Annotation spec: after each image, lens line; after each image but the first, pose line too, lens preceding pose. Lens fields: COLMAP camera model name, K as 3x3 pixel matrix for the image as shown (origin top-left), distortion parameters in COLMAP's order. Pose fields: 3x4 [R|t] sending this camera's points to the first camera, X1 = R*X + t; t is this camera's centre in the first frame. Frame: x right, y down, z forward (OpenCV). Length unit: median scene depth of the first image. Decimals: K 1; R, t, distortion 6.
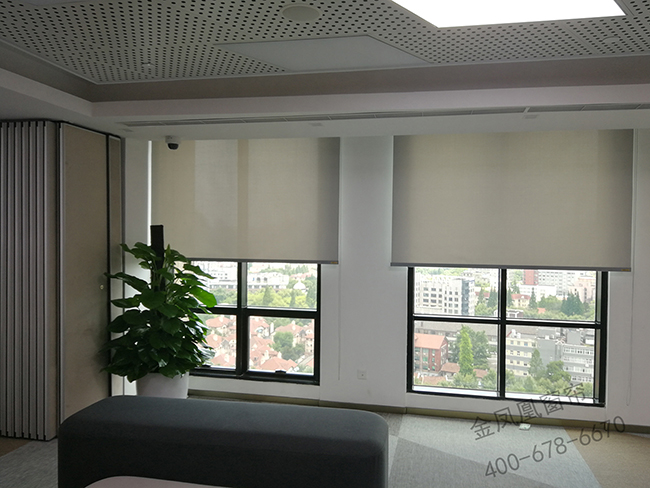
lens RADIAL K [[535.9, 0, 325.0], [0, 535.9, 244.0], [0, 0, 1]] dist [0.012162, 0.003179]
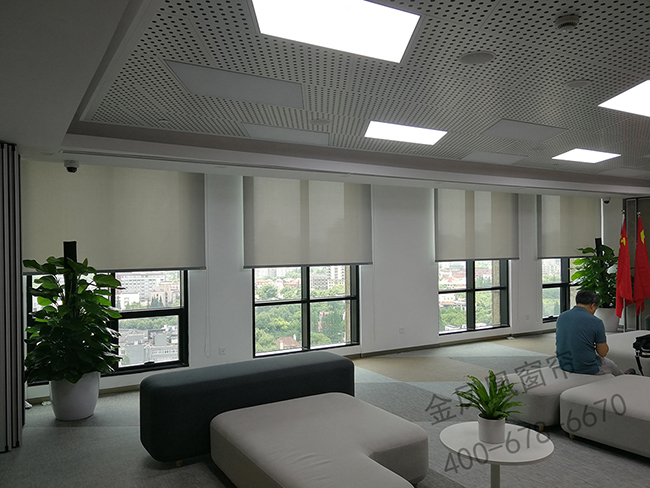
lens RADIAL K [[535.9, 0, 325.0], [0, 535.9, 244.0], [0, 0, 1]] dist [0.012162, 0.003179]
pose [[0.727903, -0.016892, 0.685472, -0.661066], [0.028516, 0.999577, -0.005649, -0.008308], [-0.685087, 0.023659, 0.728077, -0.154384]]
